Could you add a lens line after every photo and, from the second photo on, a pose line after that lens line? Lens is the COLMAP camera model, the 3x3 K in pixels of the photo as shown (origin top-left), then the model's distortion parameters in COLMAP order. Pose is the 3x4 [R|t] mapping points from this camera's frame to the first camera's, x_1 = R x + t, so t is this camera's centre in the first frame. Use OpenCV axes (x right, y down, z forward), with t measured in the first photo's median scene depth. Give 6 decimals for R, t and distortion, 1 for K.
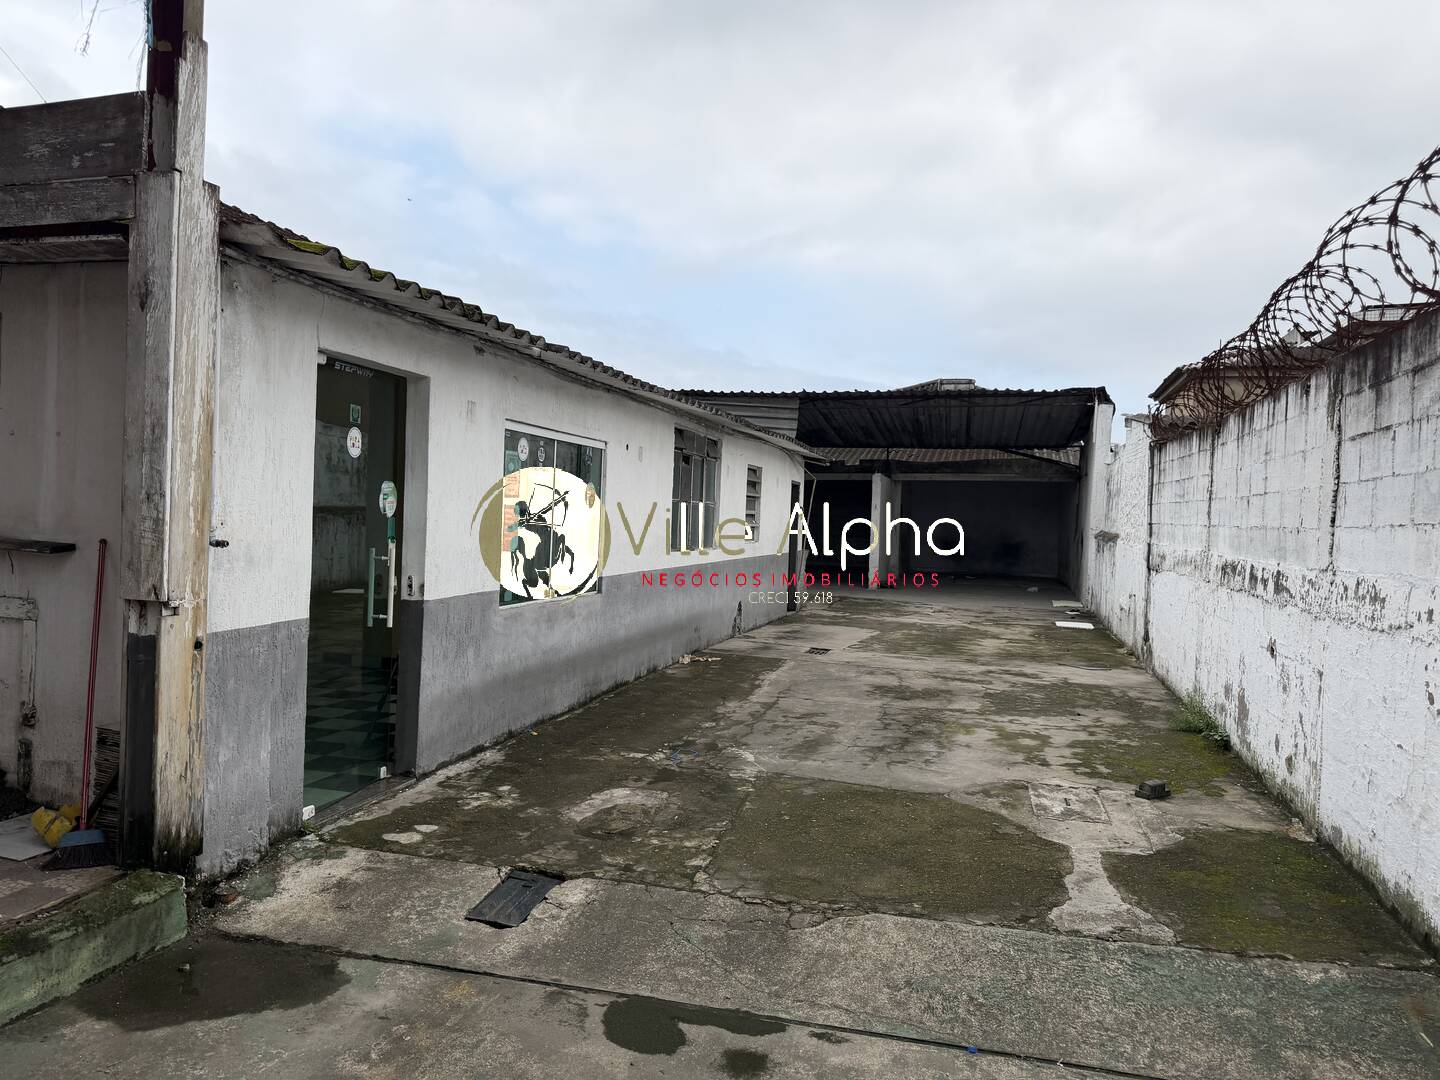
lens RADIAL K [[1020.1, 0, 720.0], [0, 1020.1, 540.0], [0, 0, 1]] dist [-0.003618, -0.044397]
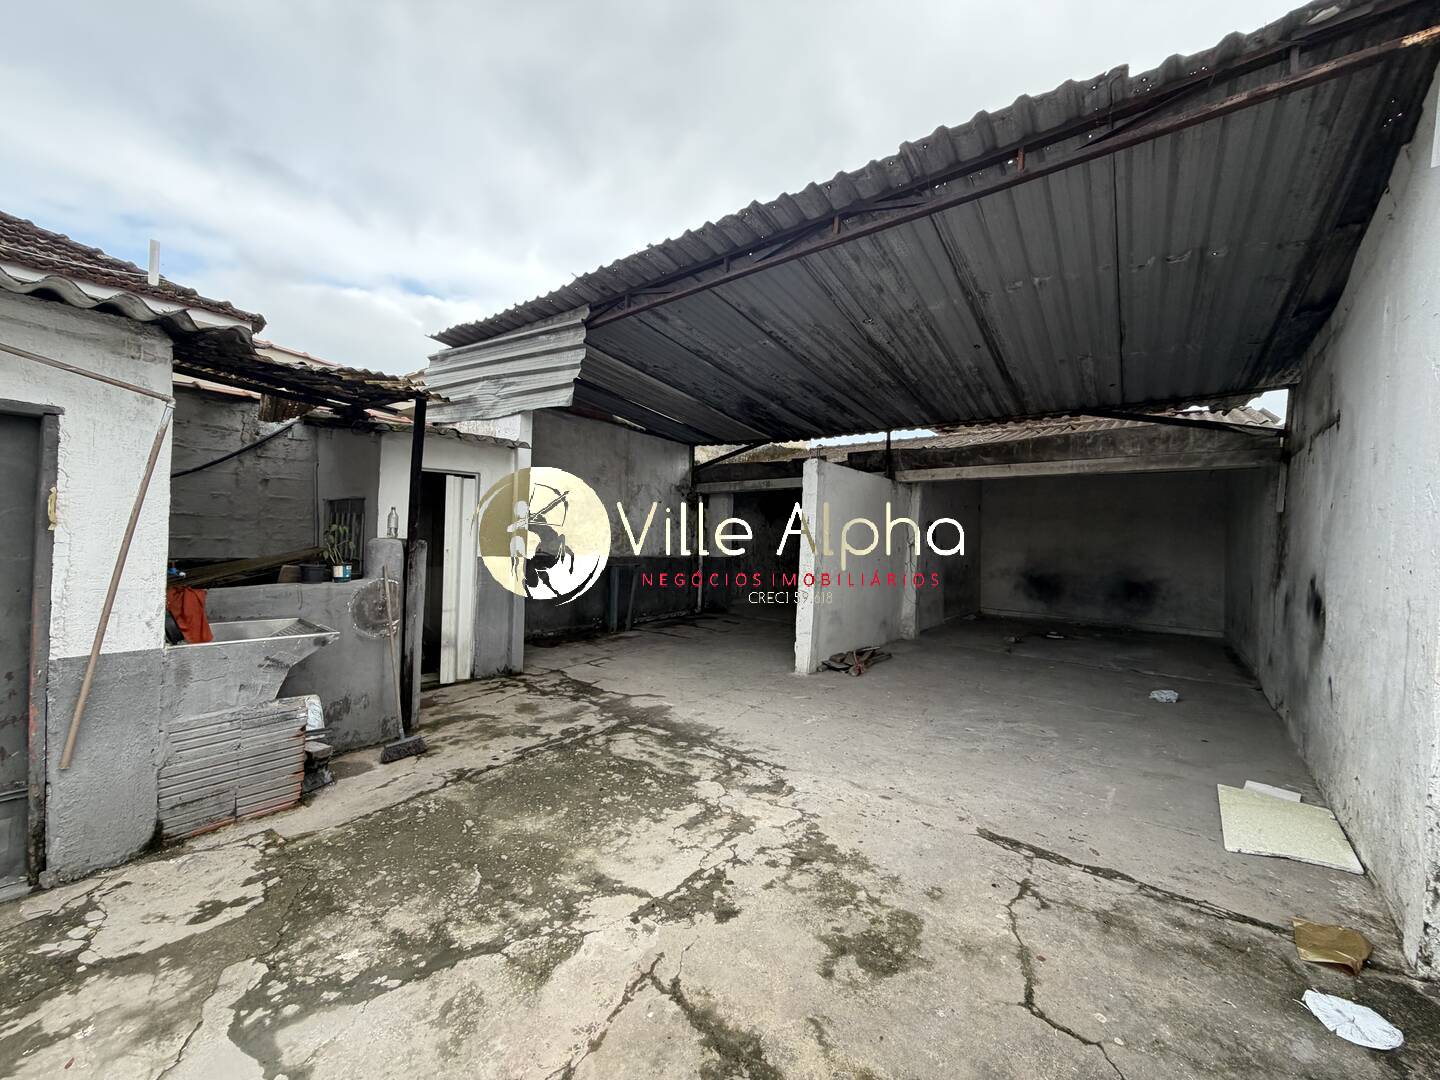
lens RADIAL K [[572.9, 0, 714.6], [0, 572.9, 541.6], [0, 0, 1]] dist [0.001692, -0.000192]
pose [[0.919733, 0.006895, -0.392485, 0.725864], [-0.017605, 0.999564, -0.023696, -0.036392], [0.392151, 0.028704, 0.919453, 2.217172]]
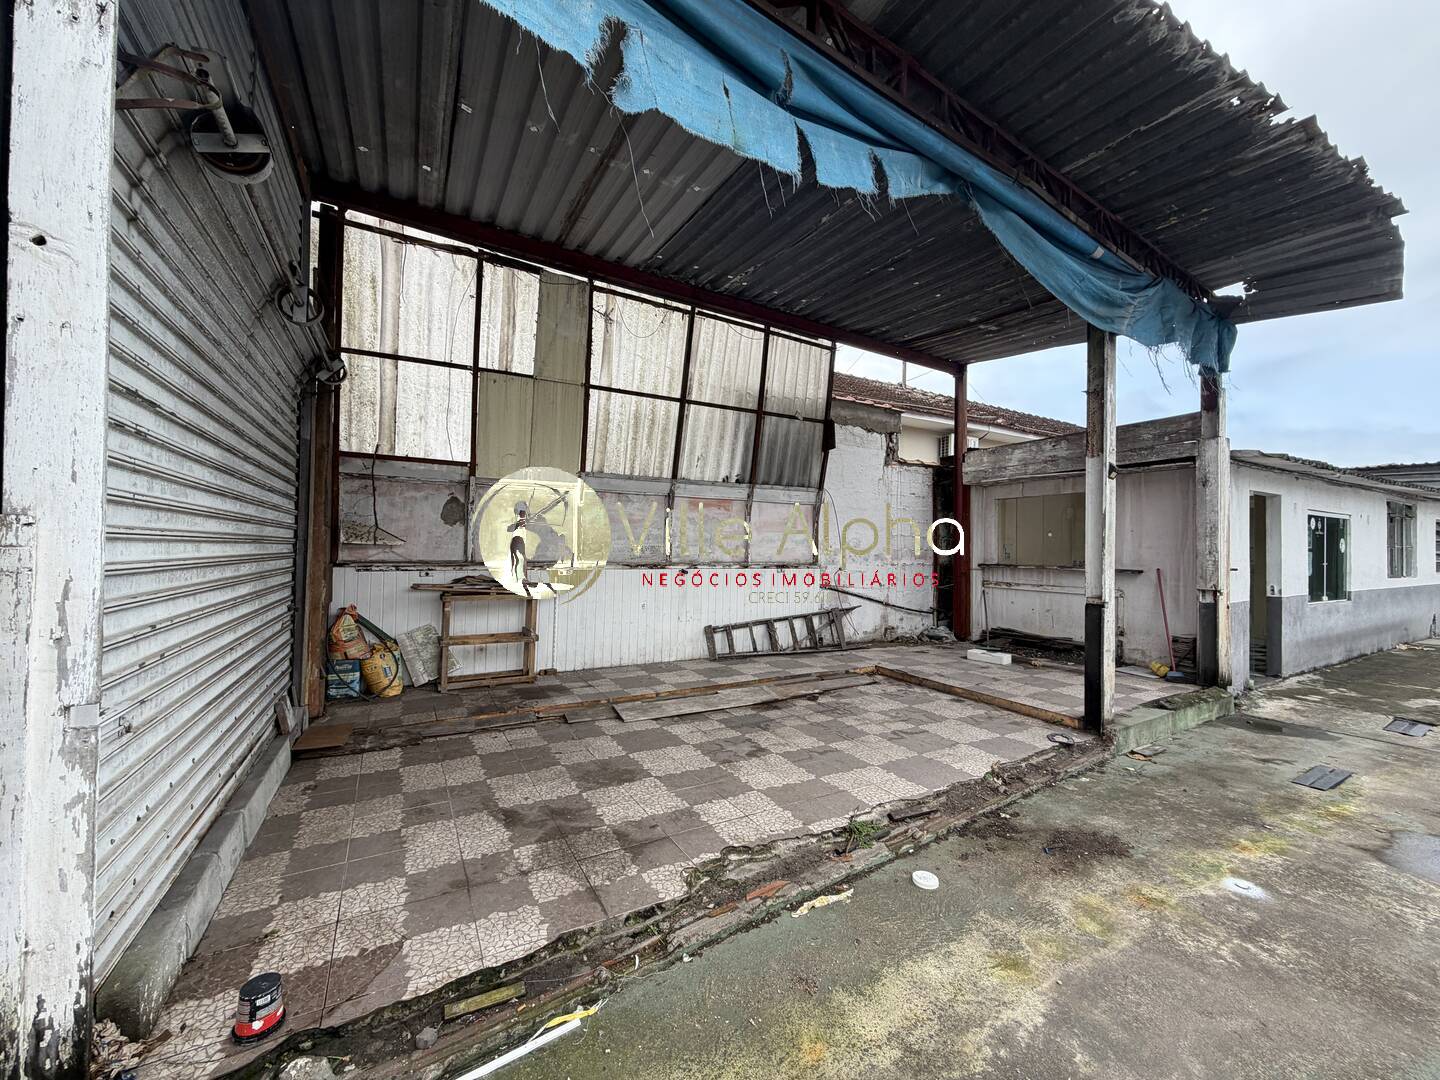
lens RADIAL K [[572.9, 0, 714.6], [0, 572.9, 541.6], [0, 0, 1]] dist [0.001692, -0.000192]
pose [[0.697397, -0.038751, -0.715637, -0.259894], [-0.001870, 0.998435, -0.055887, 0.012141], [0.716683, 0.040313, 0.696233, -0.750701]]
